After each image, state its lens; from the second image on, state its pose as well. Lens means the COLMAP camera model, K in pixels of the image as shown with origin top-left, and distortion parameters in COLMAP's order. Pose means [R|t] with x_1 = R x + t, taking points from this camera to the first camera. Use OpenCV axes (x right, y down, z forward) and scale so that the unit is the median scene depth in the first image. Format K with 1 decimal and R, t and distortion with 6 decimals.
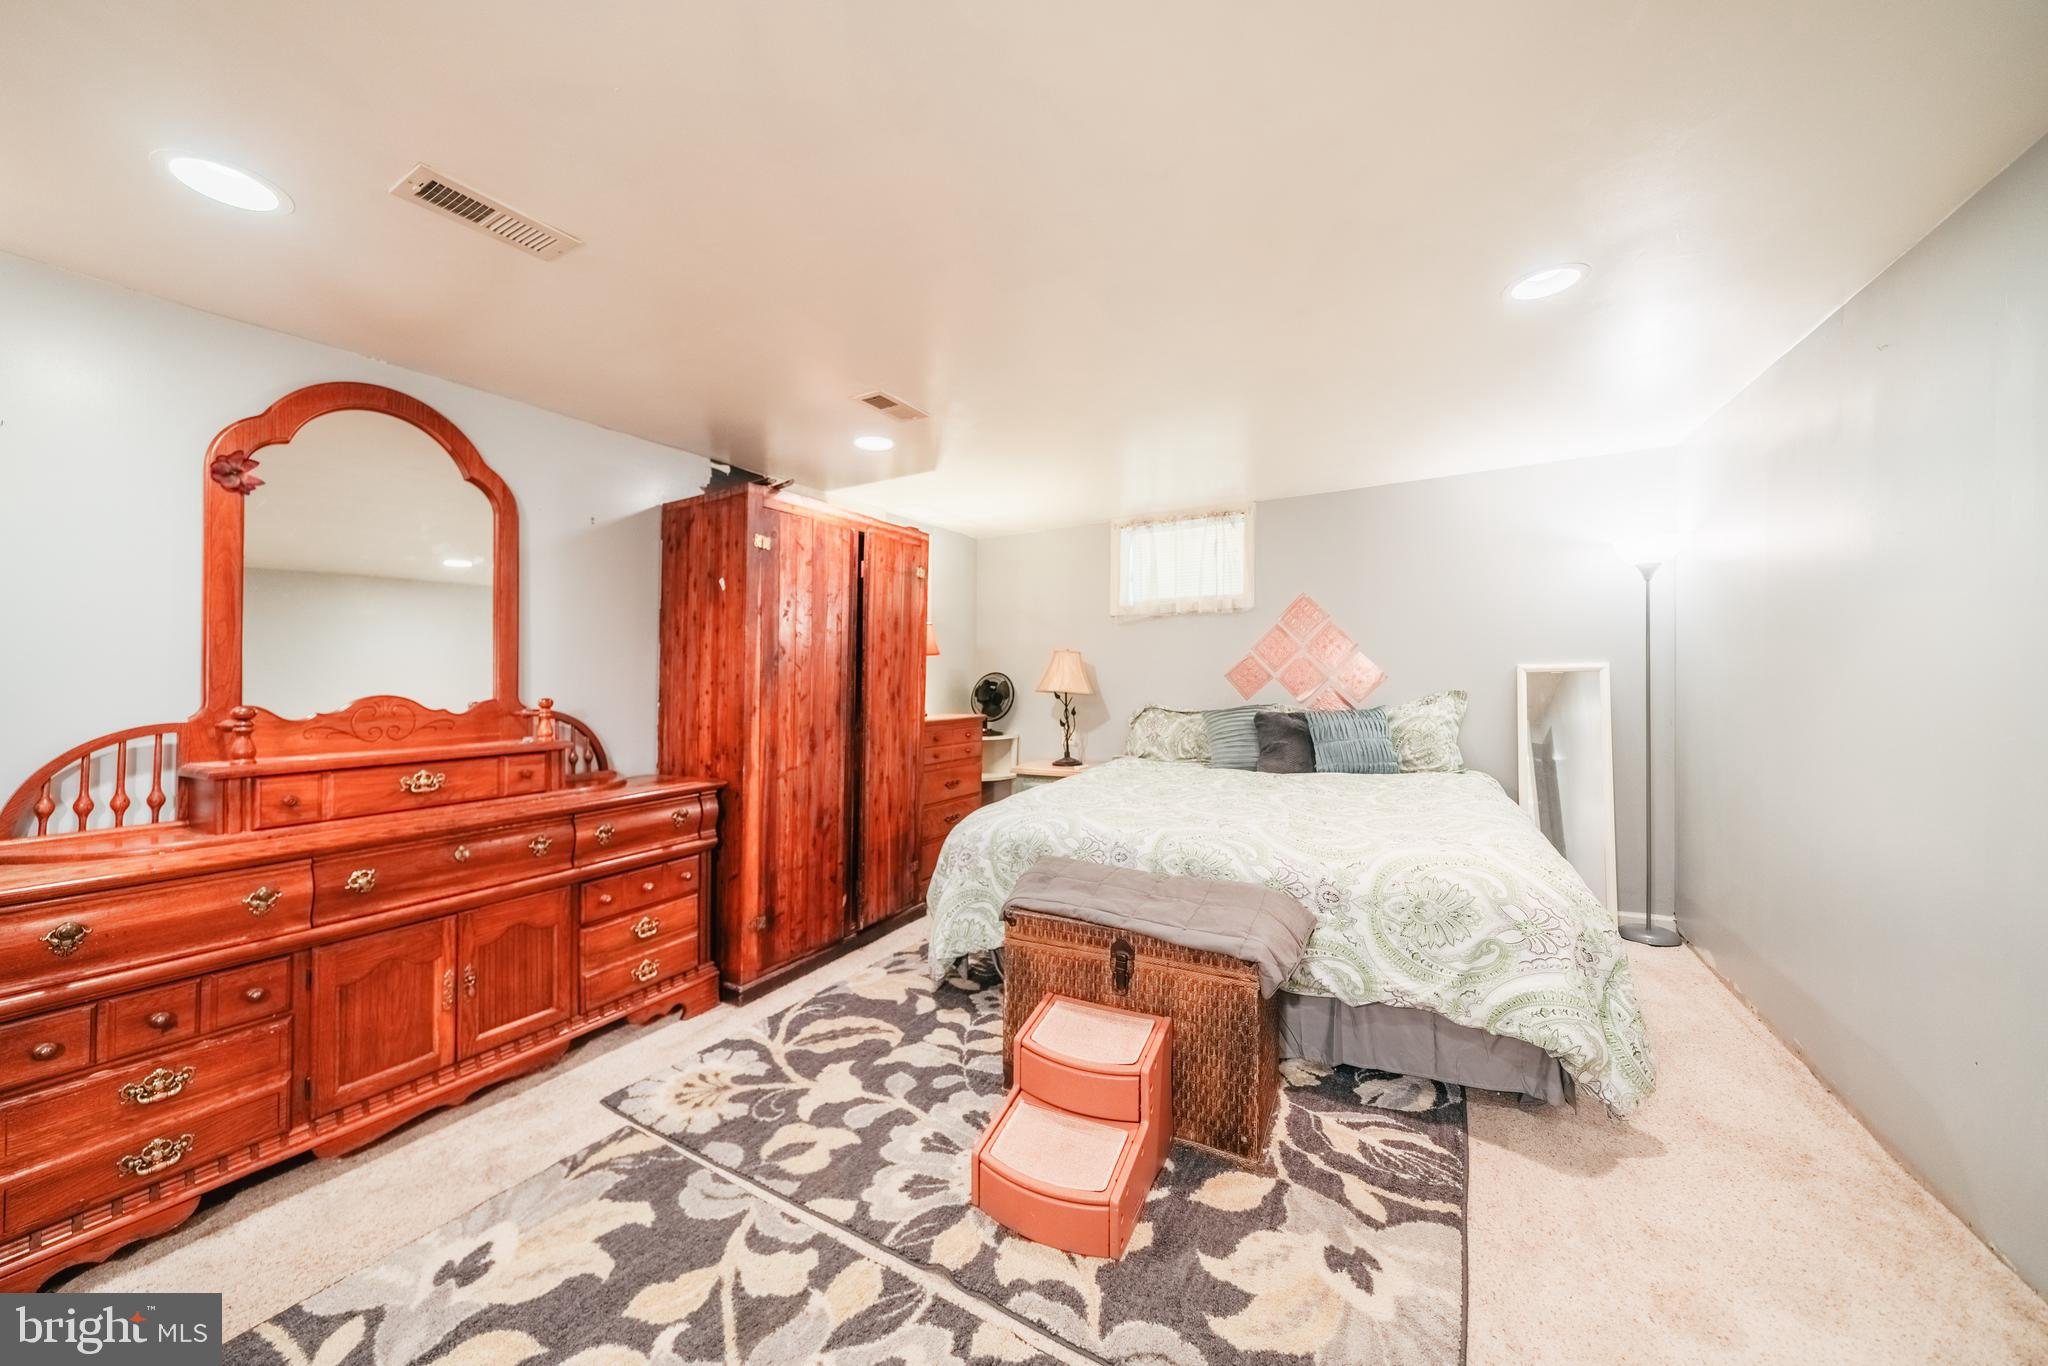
lens RADIAL K [[729.2, 0, 1015.8], [0, 729.2, 671.4], [0, 0, 1]] dist [0.000394, 0.000073]
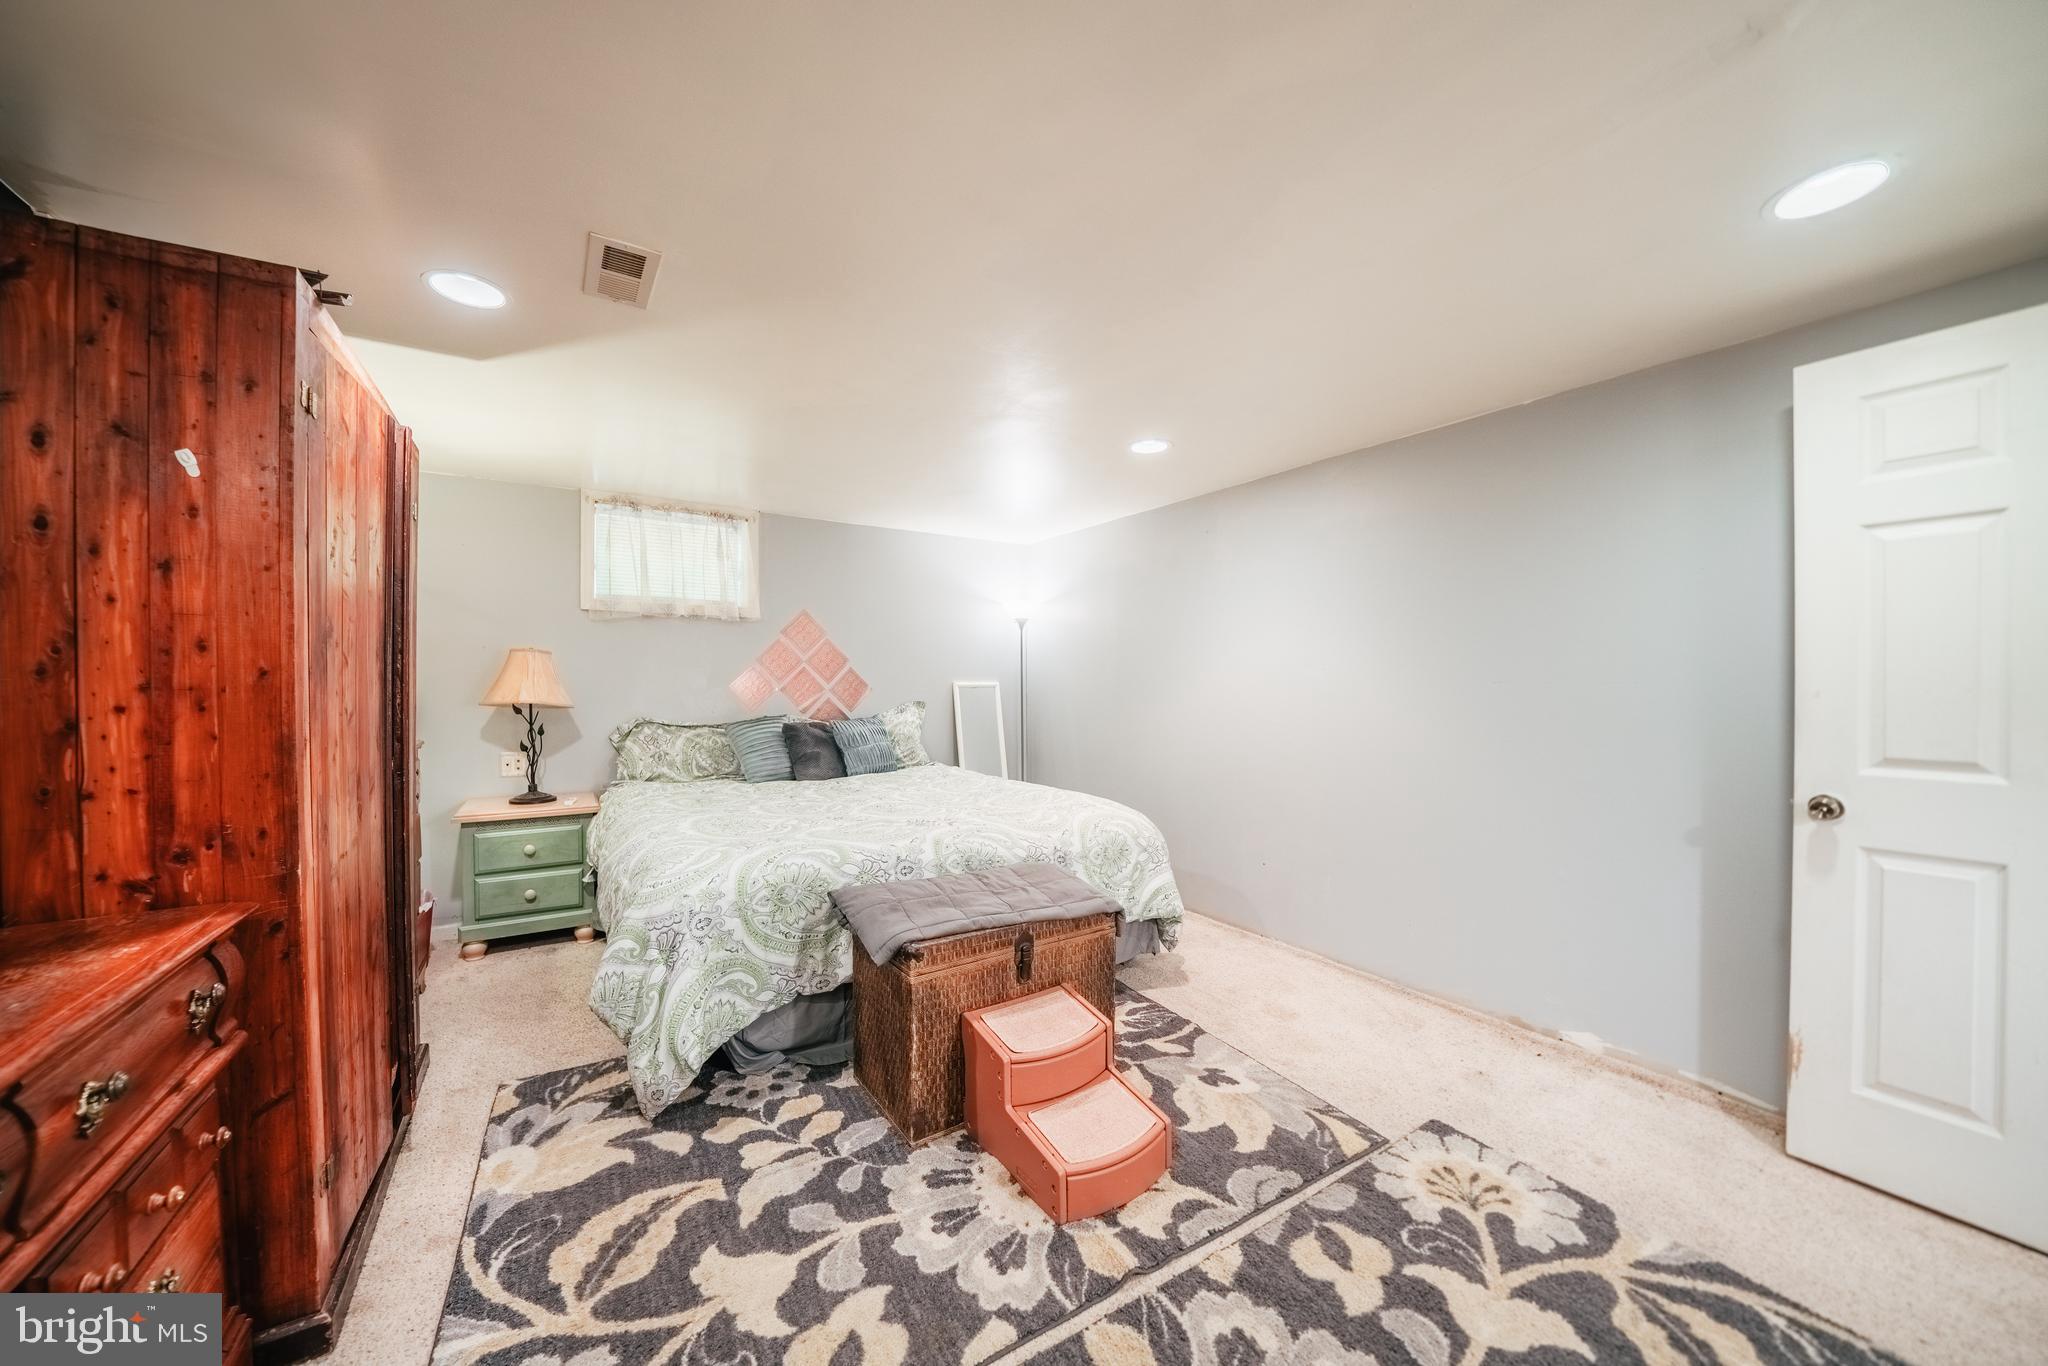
lens RADIAL K [[710.4, 0, 999.3], [0, 710.4, 694.7], [0, 0, 1]] dist [-0.019463, 0.000278]
pose [[0.469951, 0.004744, 0.882680, -0.662988], [-0.018867, 0.999811, 0.004671, 0.010454], [-0.882491, -0.018849, 0.469951, 0.455360]]
